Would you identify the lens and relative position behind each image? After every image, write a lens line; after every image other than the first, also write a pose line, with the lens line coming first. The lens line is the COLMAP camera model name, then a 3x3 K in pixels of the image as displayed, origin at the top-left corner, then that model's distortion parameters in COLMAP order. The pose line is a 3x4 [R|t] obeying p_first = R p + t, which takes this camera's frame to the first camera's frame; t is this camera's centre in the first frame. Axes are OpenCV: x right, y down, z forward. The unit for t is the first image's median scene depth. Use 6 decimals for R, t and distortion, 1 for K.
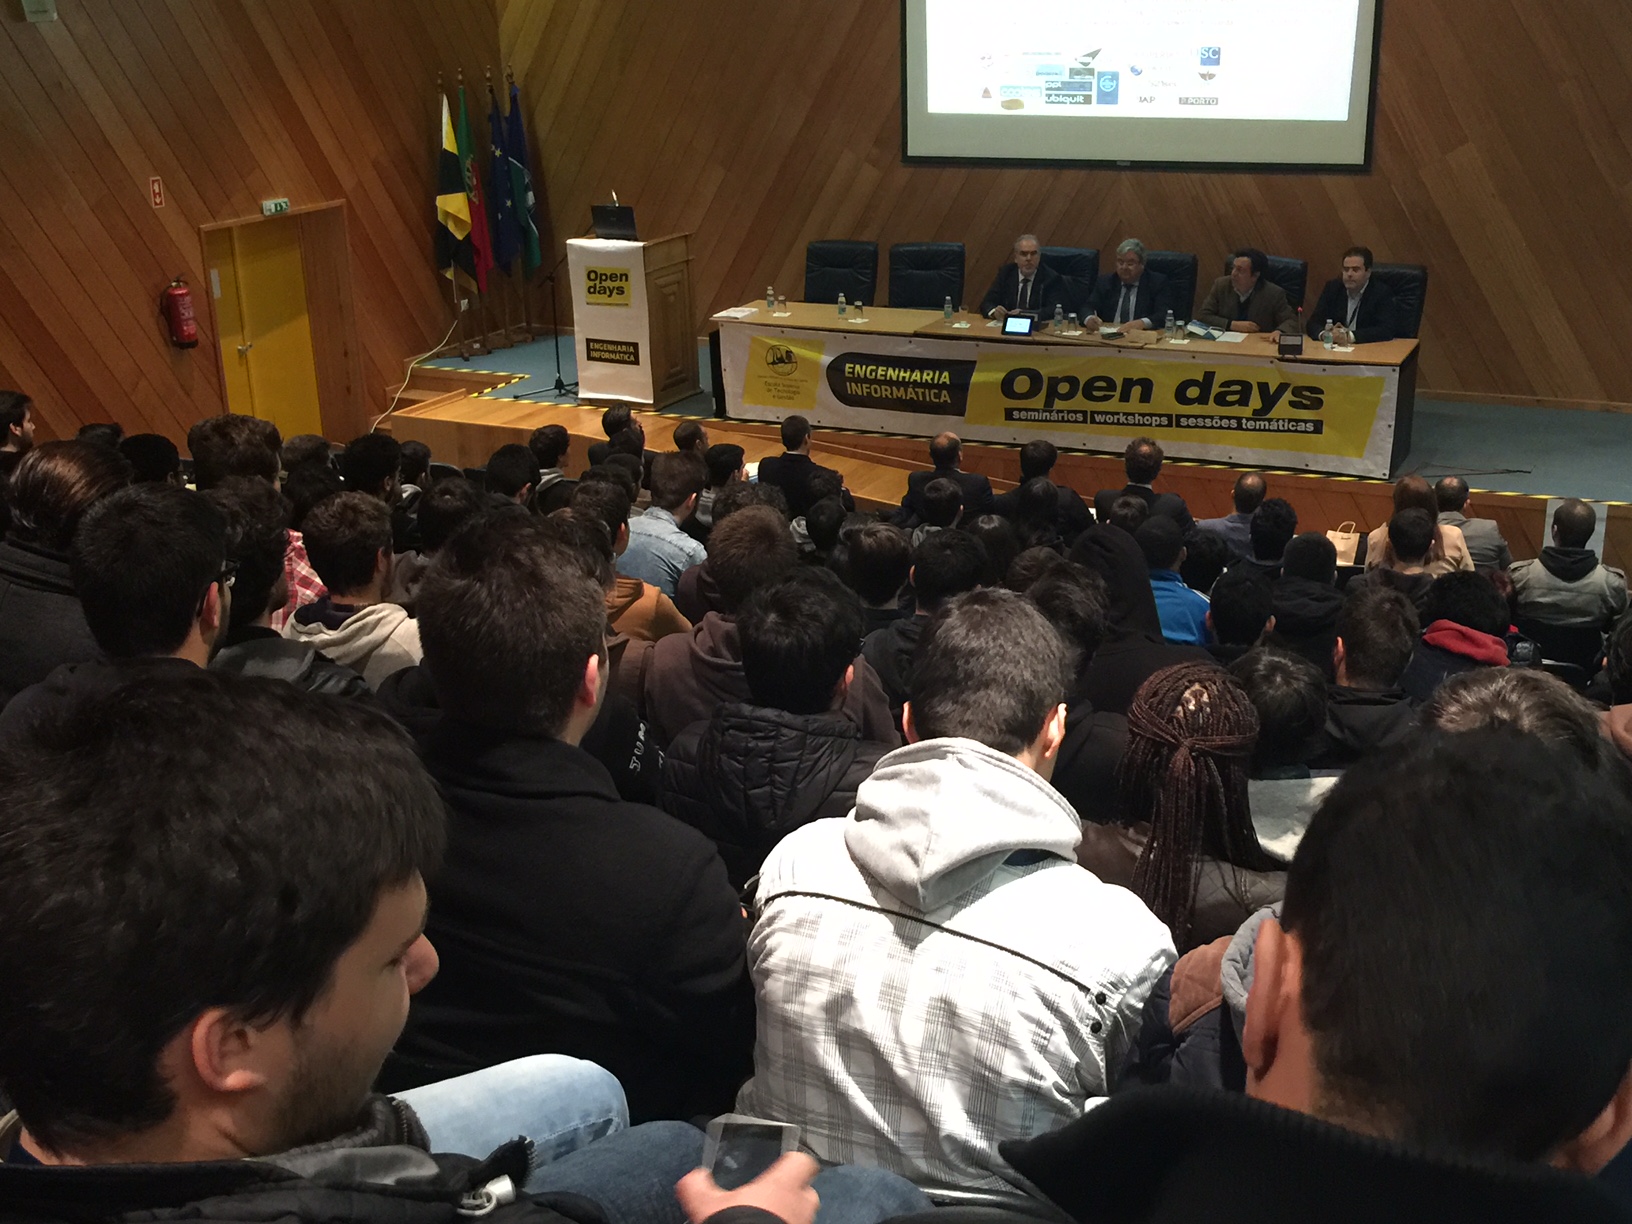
lens RADIAL K [[1861.5, 0, 816.0], [0, 1861.5, 612.0], [0, 0, 1]] dist [0.105407, -0.023060]
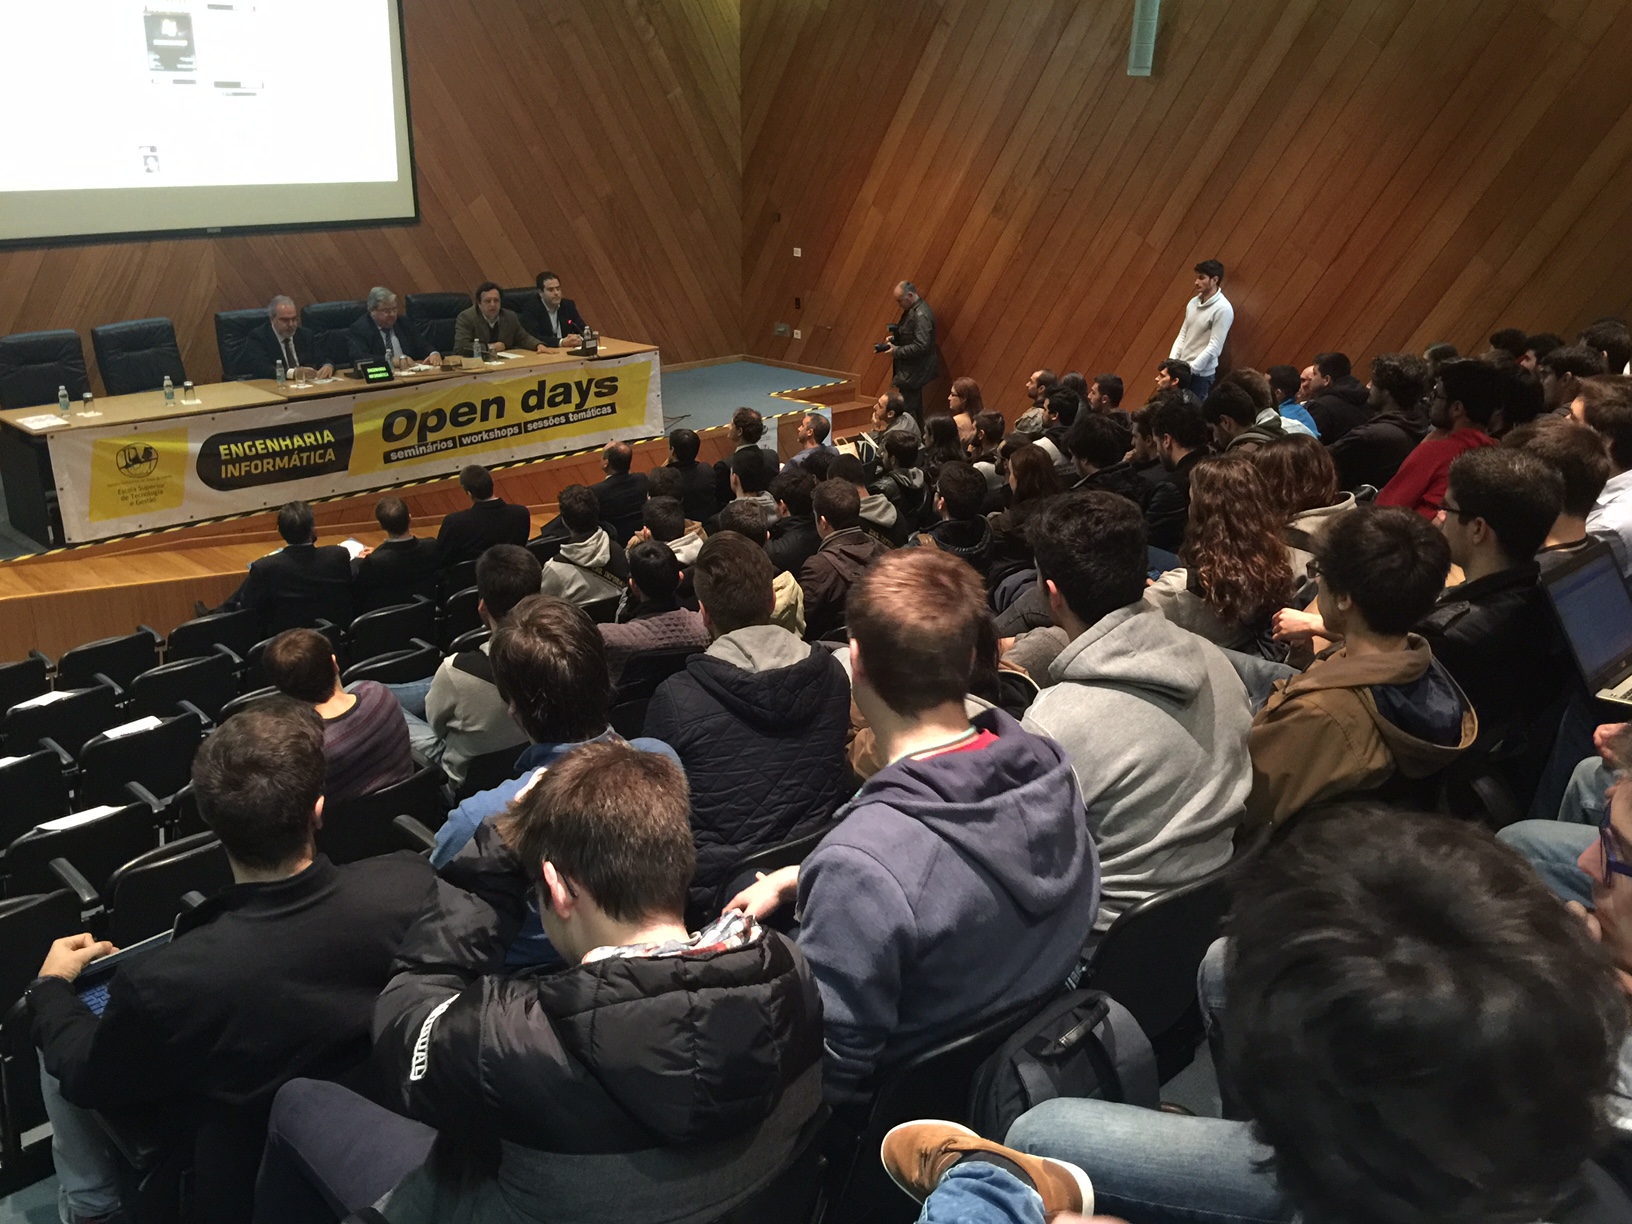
lens RADIAL K [[1502.8, 0, 816.0], [0, 1502.8, 612.0], [0, 0, 1]] dist [0.066621, 0.001530]
pose [[0.326807, -0.285839, 0.900829, -0.622262], [0.299946, 0.935258, 0.187948, -0.114391], [-0.896231, 0.208777, 0.391385, 0.477023]]
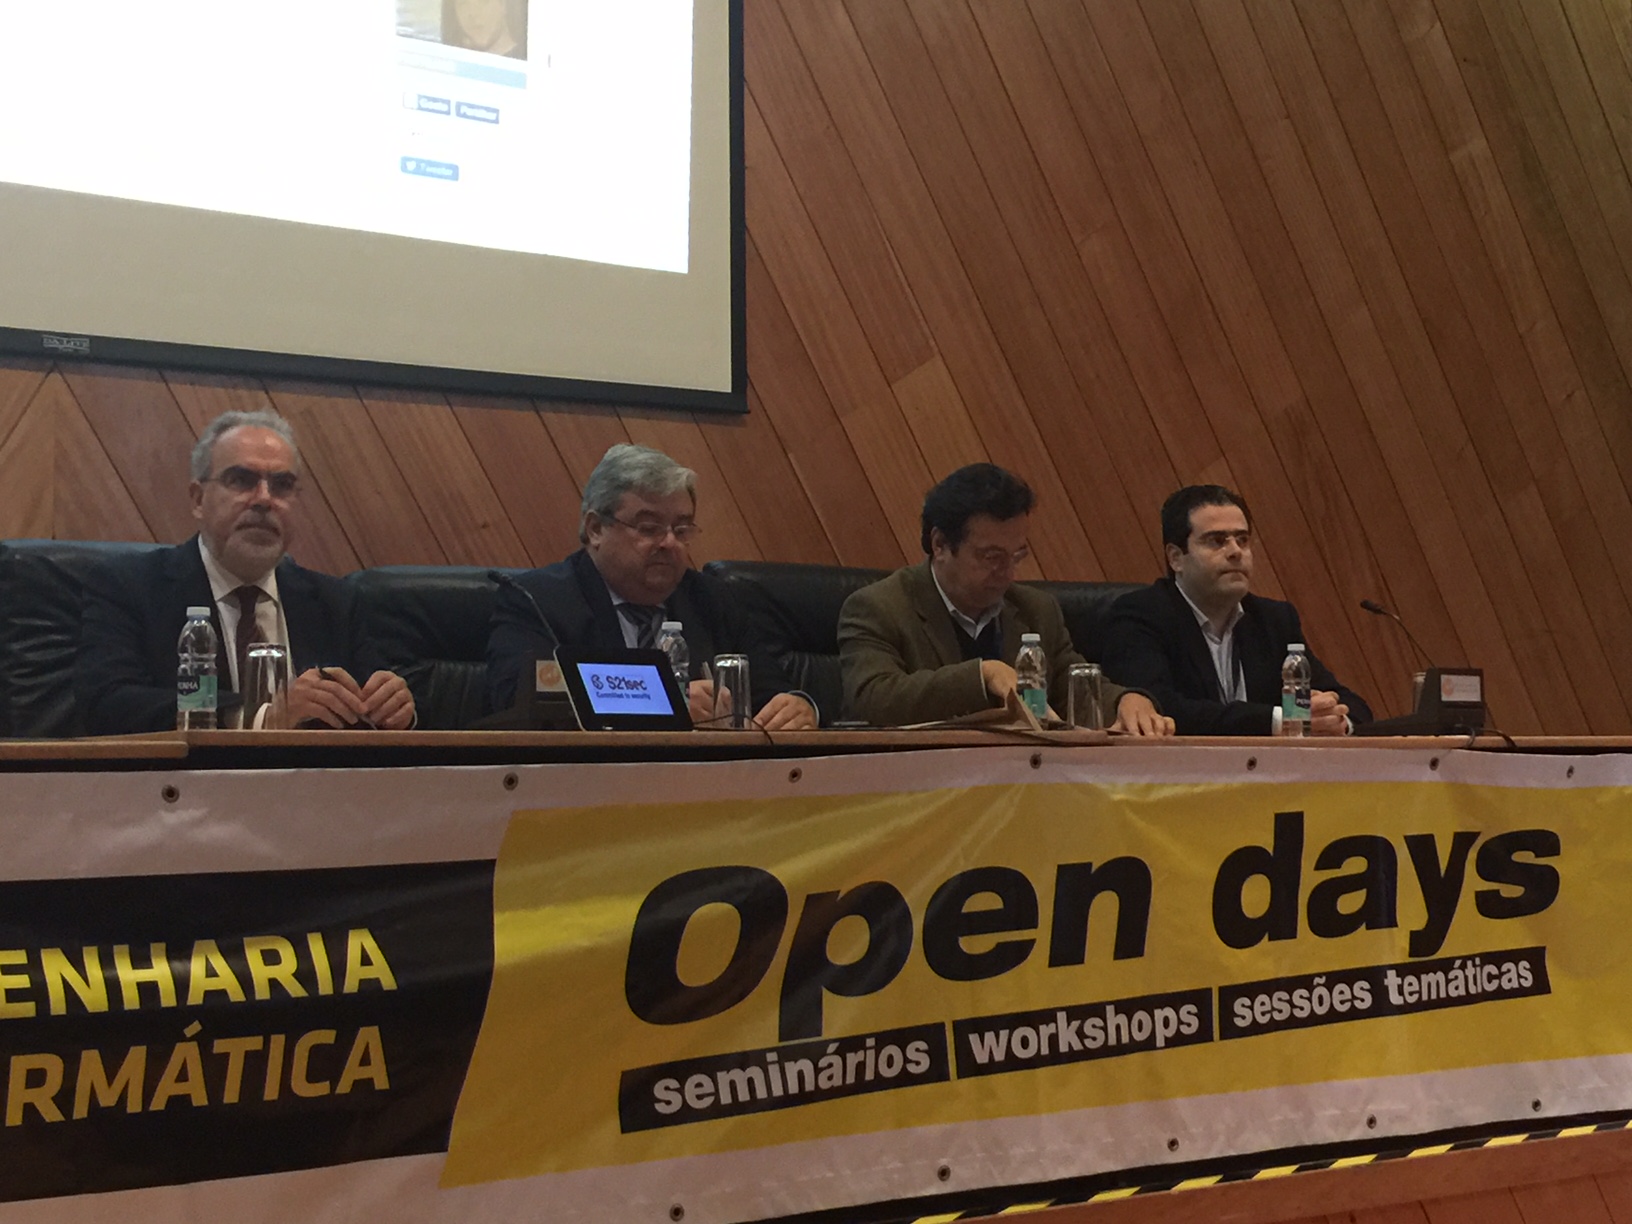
lens RADIAL K [[2581.0, 0, 816.0], [0, 2581.0, 612.0], [0, 0, 1]] dist [0.217374, -1.107995]
pose [[0.467733, 0.065608, 0.881432, -0.153758], [0.287569, 0.931689, -0.221947, -0.088029], [-0.835781, 0.357284, 0.416914, 0.856576]]
